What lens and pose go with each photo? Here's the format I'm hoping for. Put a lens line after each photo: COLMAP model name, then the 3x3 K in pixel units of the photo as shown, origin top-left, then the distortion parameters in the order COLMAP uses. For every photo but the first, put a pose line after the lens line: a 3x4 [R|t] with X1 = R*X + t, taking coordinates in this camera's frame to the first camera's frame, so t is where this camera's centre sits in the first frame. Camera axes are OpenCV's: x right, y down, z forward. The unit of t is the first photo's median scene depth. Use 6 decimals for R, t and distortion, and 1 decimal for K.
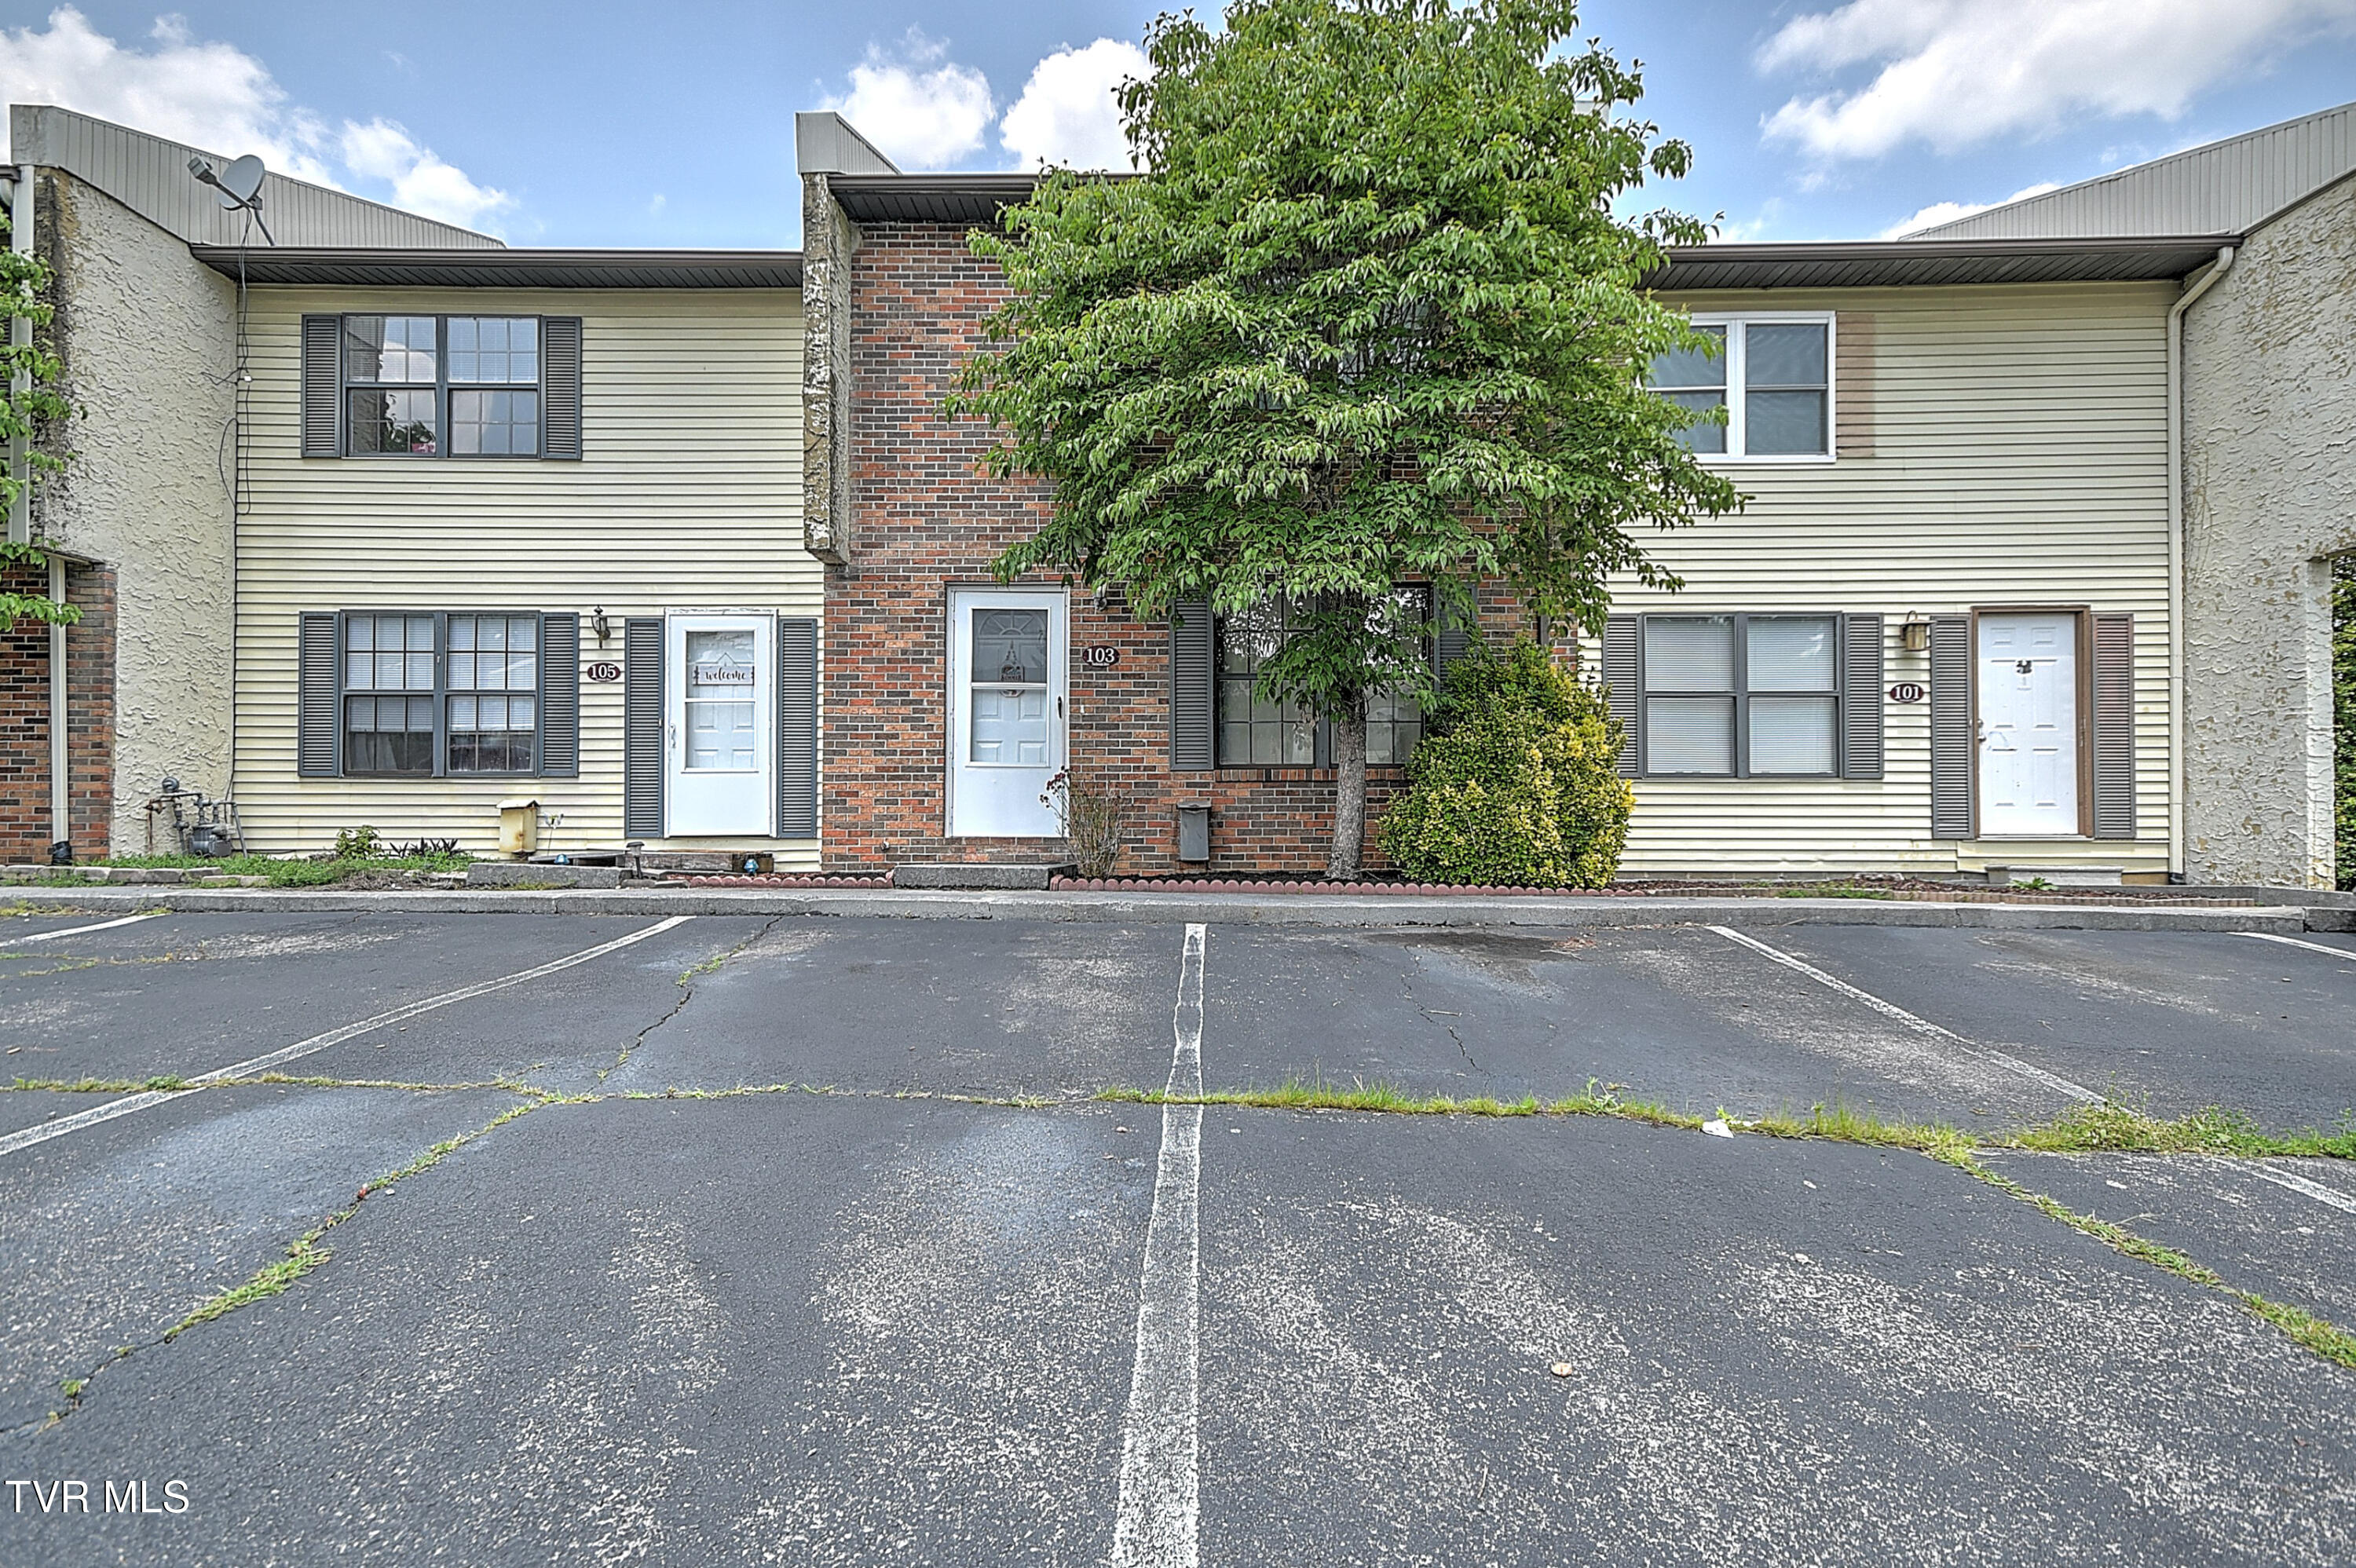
lens RADIAL K [[1207.5, 0, 1178.0], [0, 1207.5, 784.0], [0, 0, 1]] dist [0.031482, -0.001456]
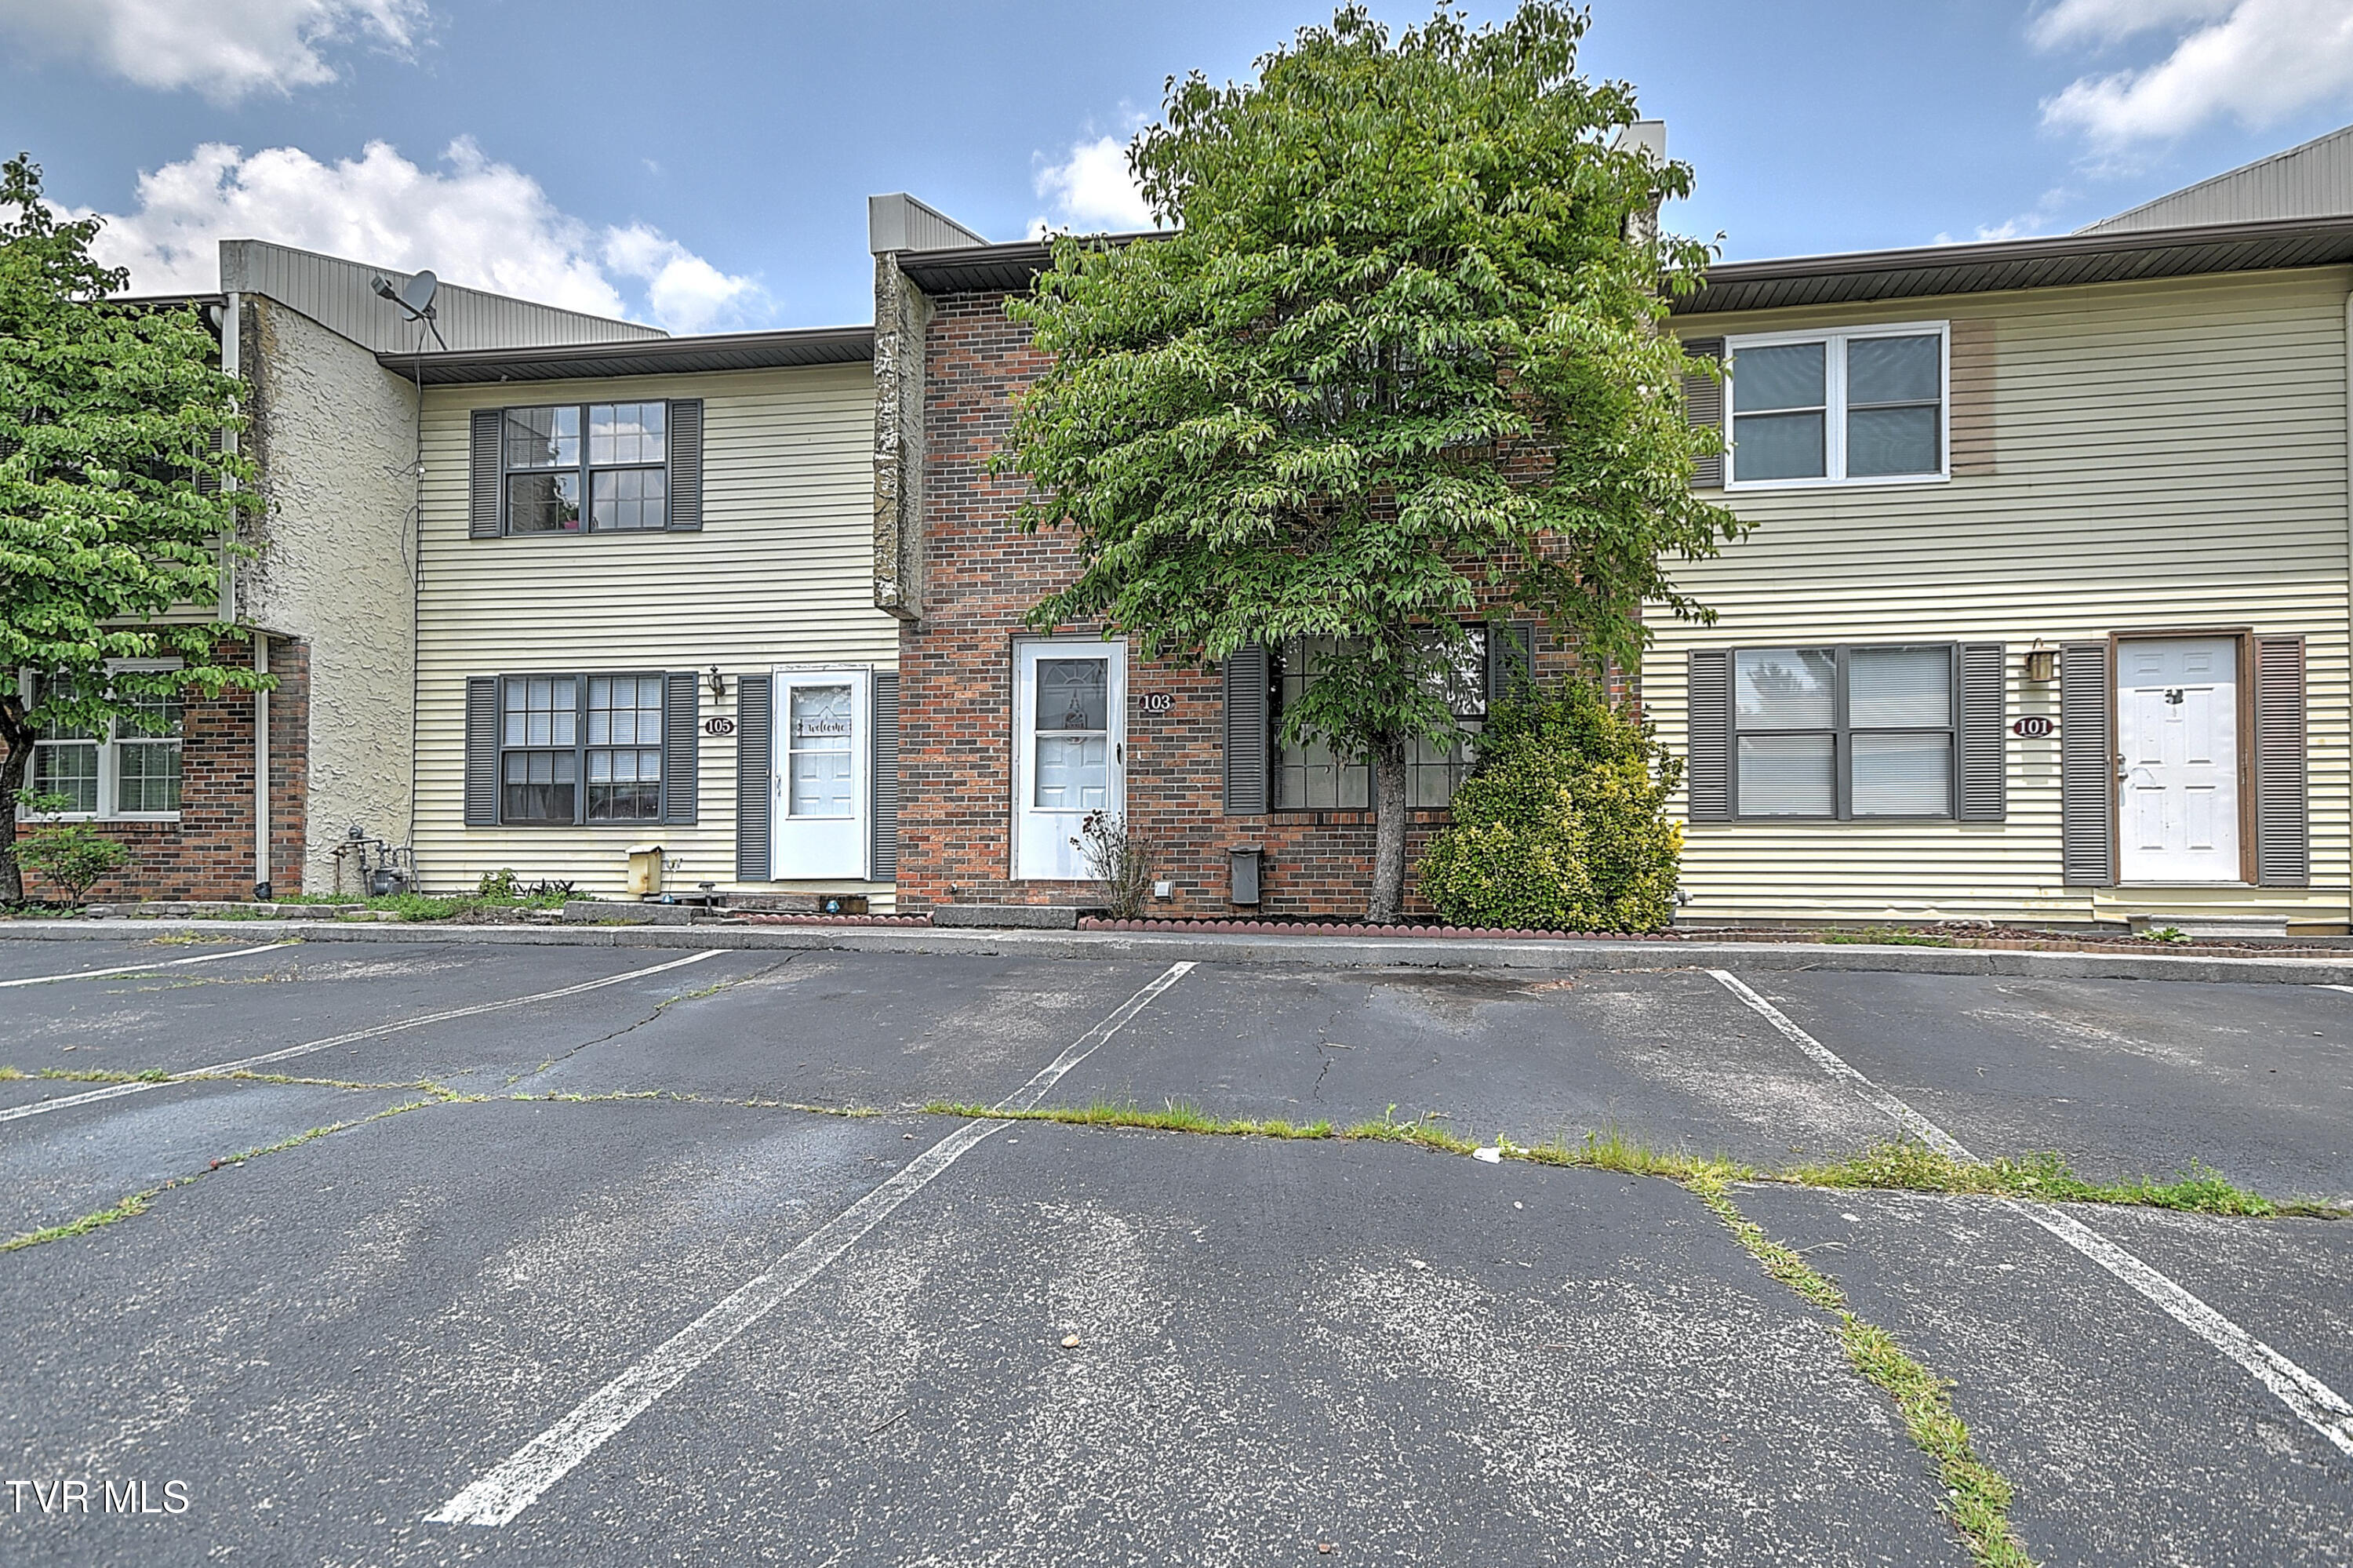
lens RADIAL K [[1224.2, 0, 1213.9], [0, 1224.2, 823.9], [0, 0, 1]] dist [0.029707, -0.000834]
pose [[0.990184, -0.004077, -0.139710, 0.126011], [0.002779, 0.999951, -0.009486, 0.006137], [0.139742, 0.009004, 0.990147, -0.015414]]
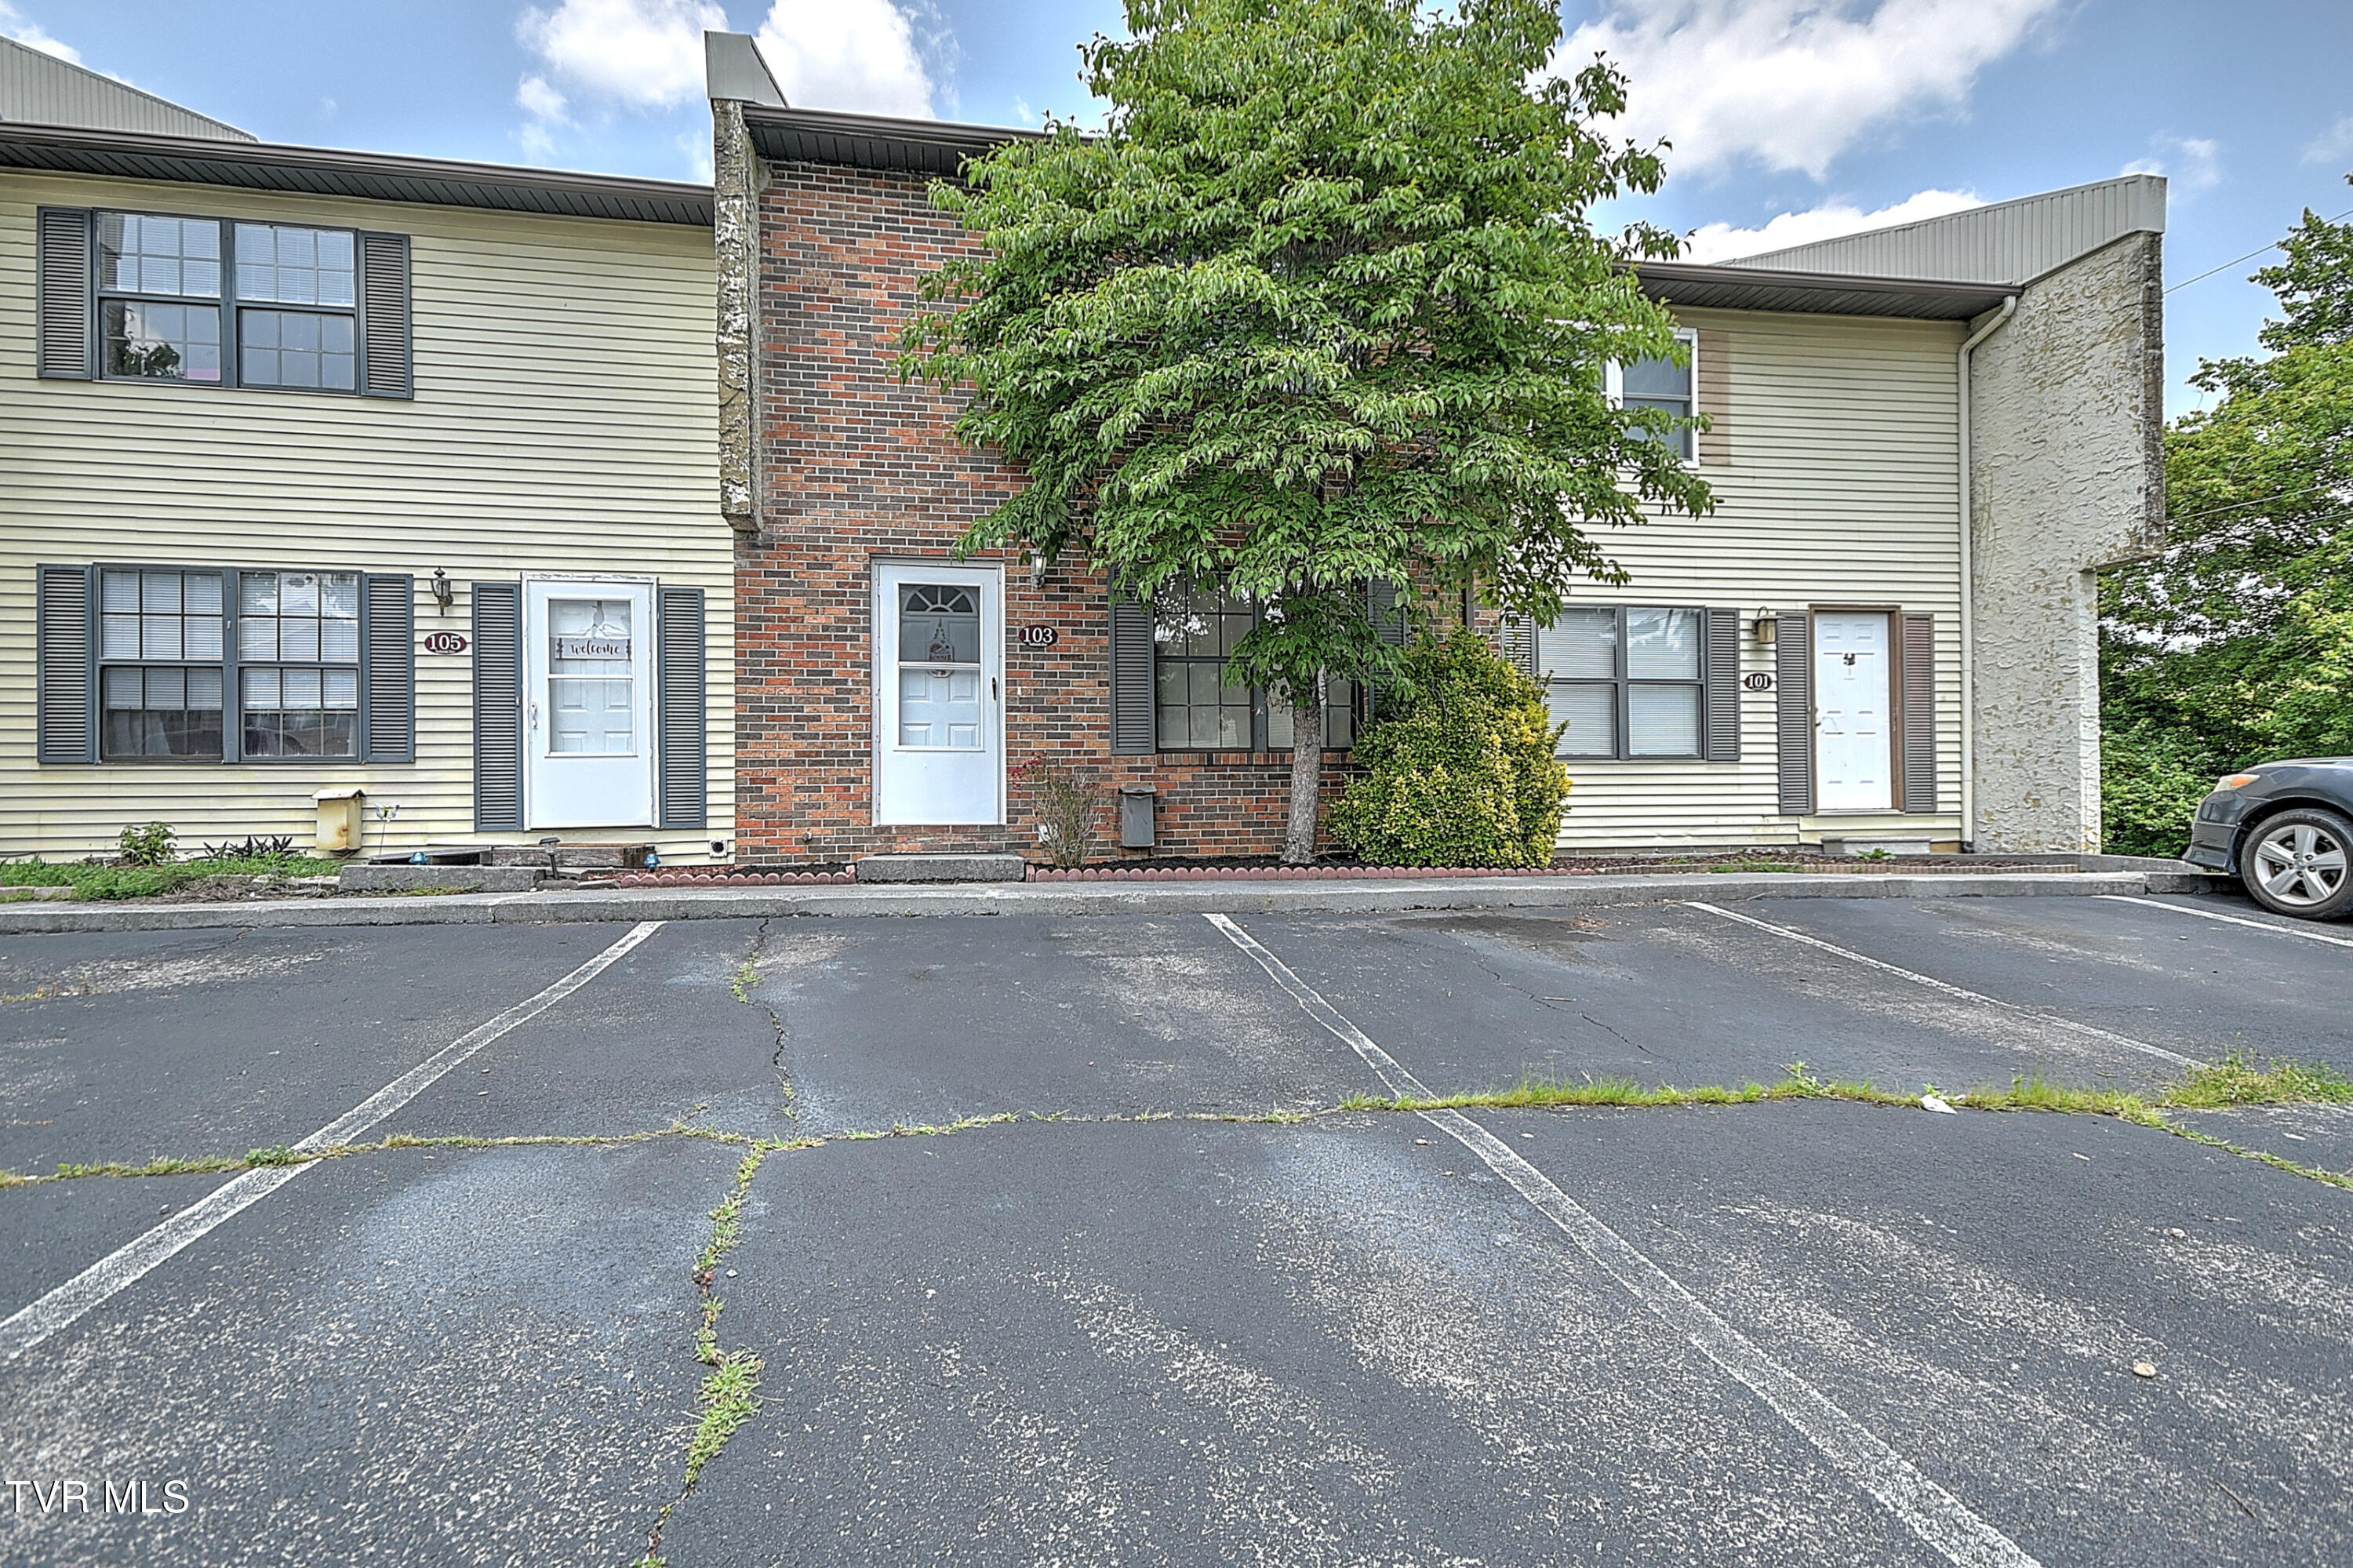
lens RADIAL K [[1206.4, 0, 1178.1], [0, 1206.4, 769.1], [0, 0, 1]] dist [0.041416, -0.010845]
pose [[0.980680, -0.004863, 0.195557, -0.141751], [0.003527, 0.999968, 0.007182, -0.006186], [-0.195586, -0.006353, 0.980666, 0.031637]]
